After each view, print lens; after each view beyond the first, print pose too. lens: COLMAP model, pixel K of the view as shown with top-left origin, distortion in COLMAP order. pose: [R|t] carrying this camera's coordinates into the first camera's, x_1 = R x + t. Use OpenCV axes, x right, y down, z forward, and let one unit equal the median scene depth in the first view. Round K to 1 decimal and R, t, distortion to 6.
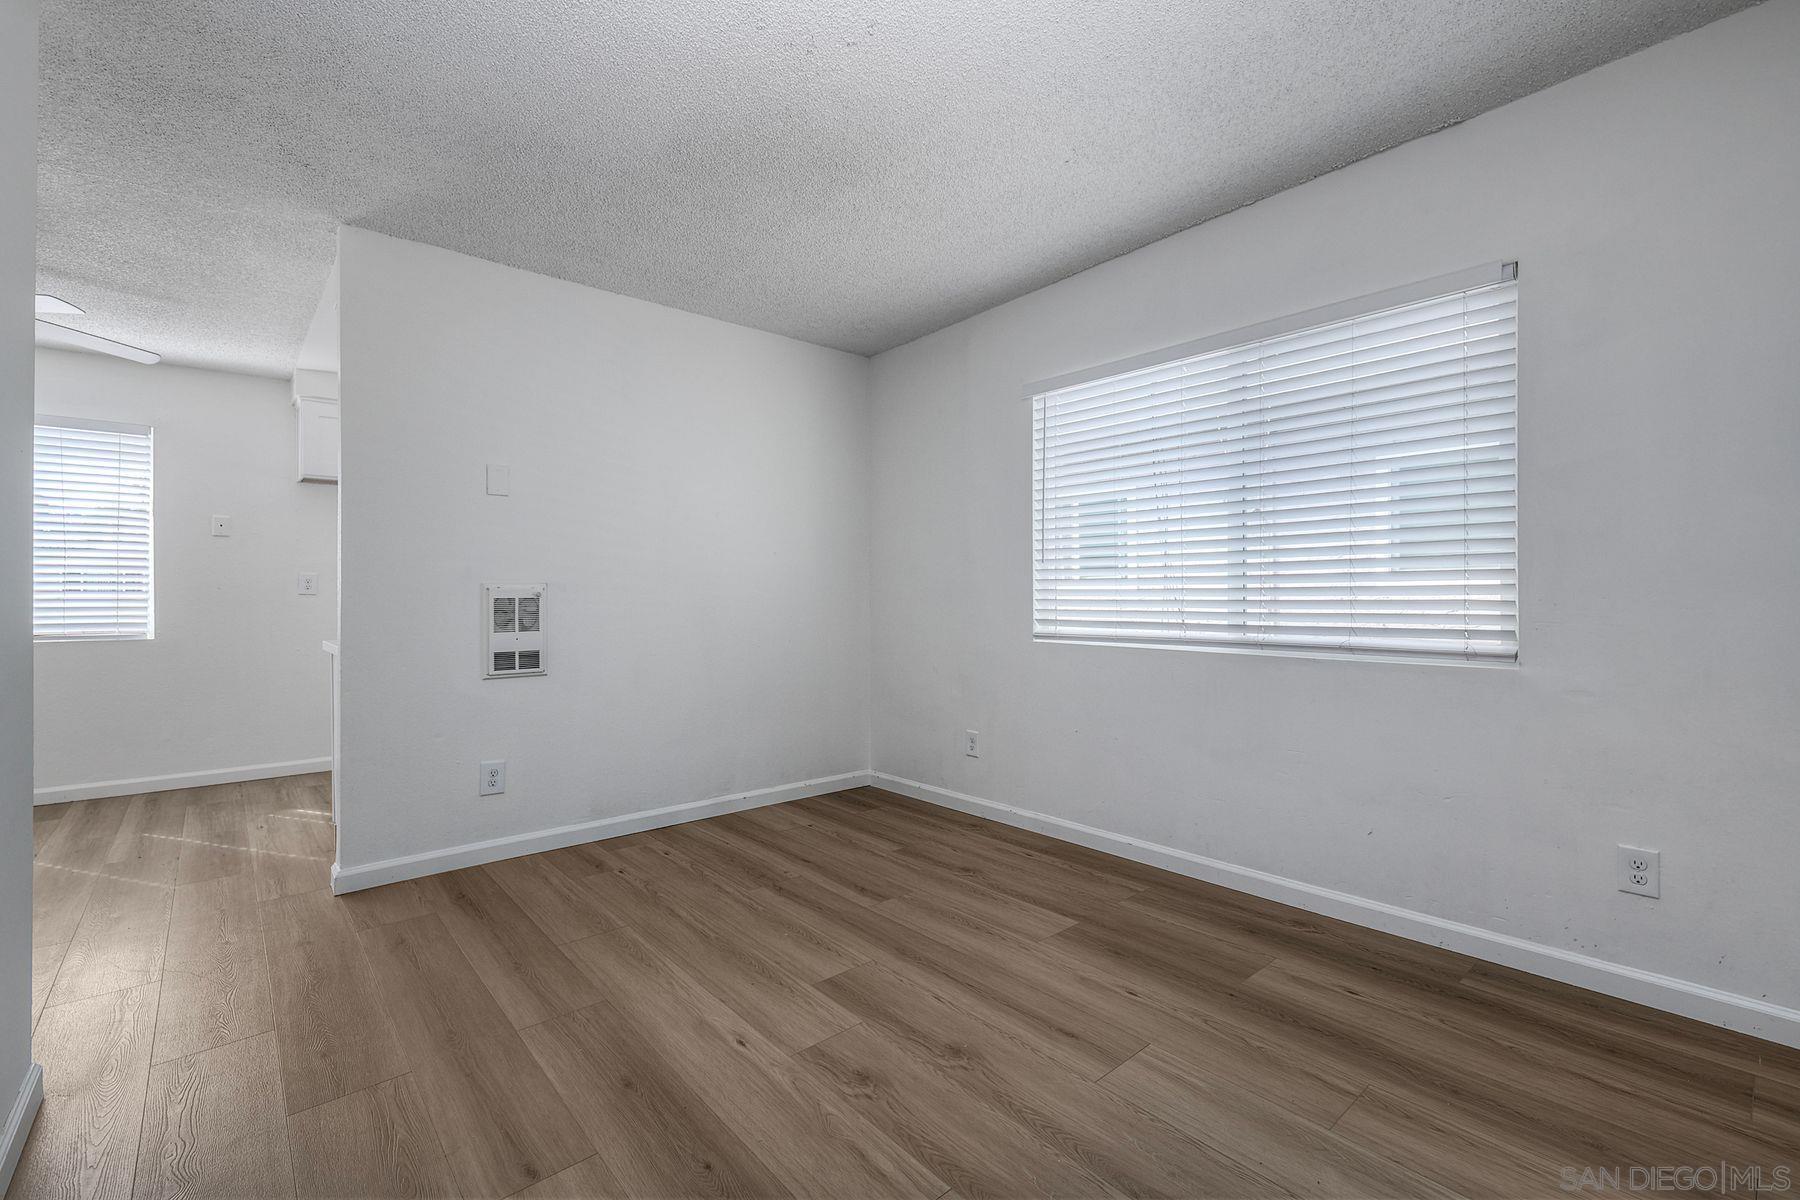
lens RADIAL K [[790.4, 0, 902.8], [0, 790.4, 582.7], [0, 0, 1]] dist [0.004650, 0.000465]
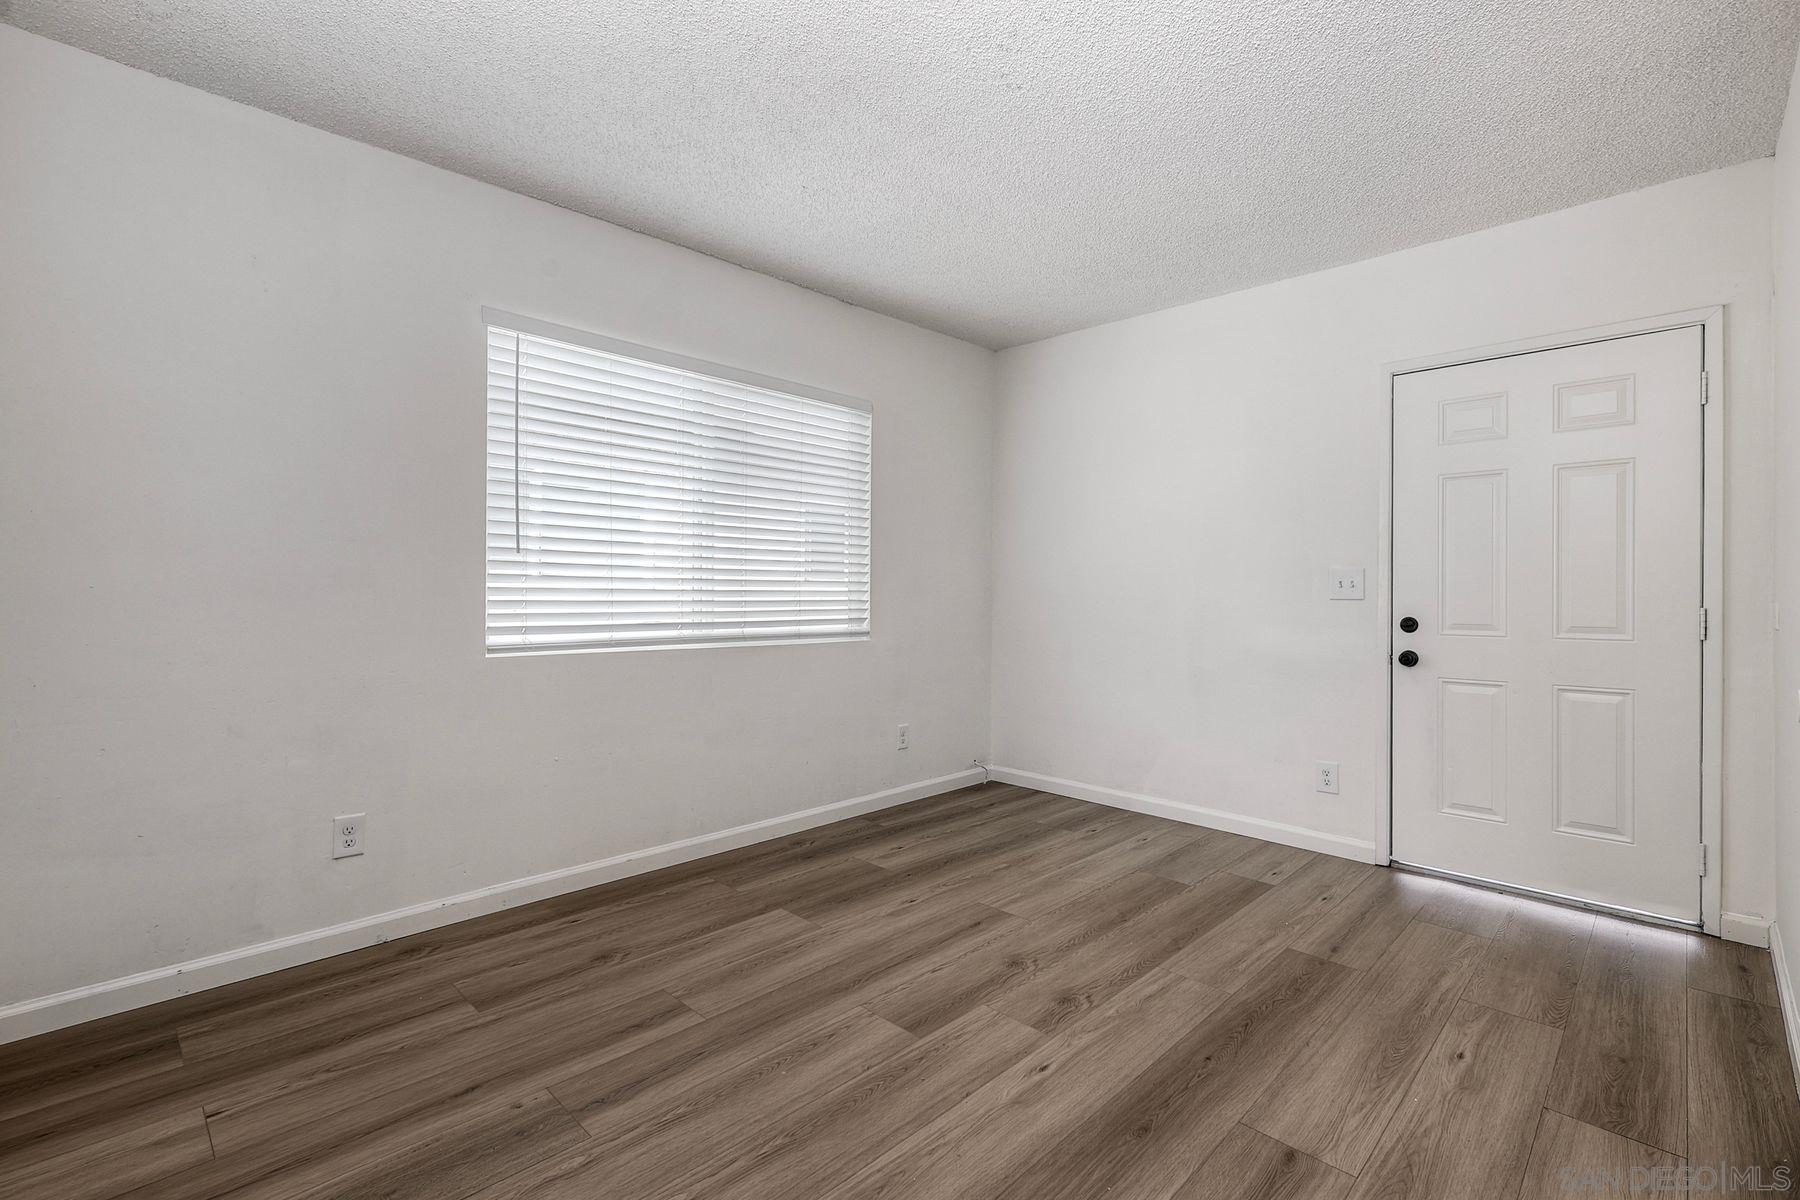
lens RADIAL K [[790.4, 0, 925.4], [0, 790.4, 596.0], [0, 0, 1]] dist [0.004650, 0.000465]
pose [[-0.088924, -0.001496, 0.996037, -0.842889], [-0.023022, 0.999735, -0.000553, 0.009987], [-0.995772, -0.022980, -0.088935, 0.913753]]
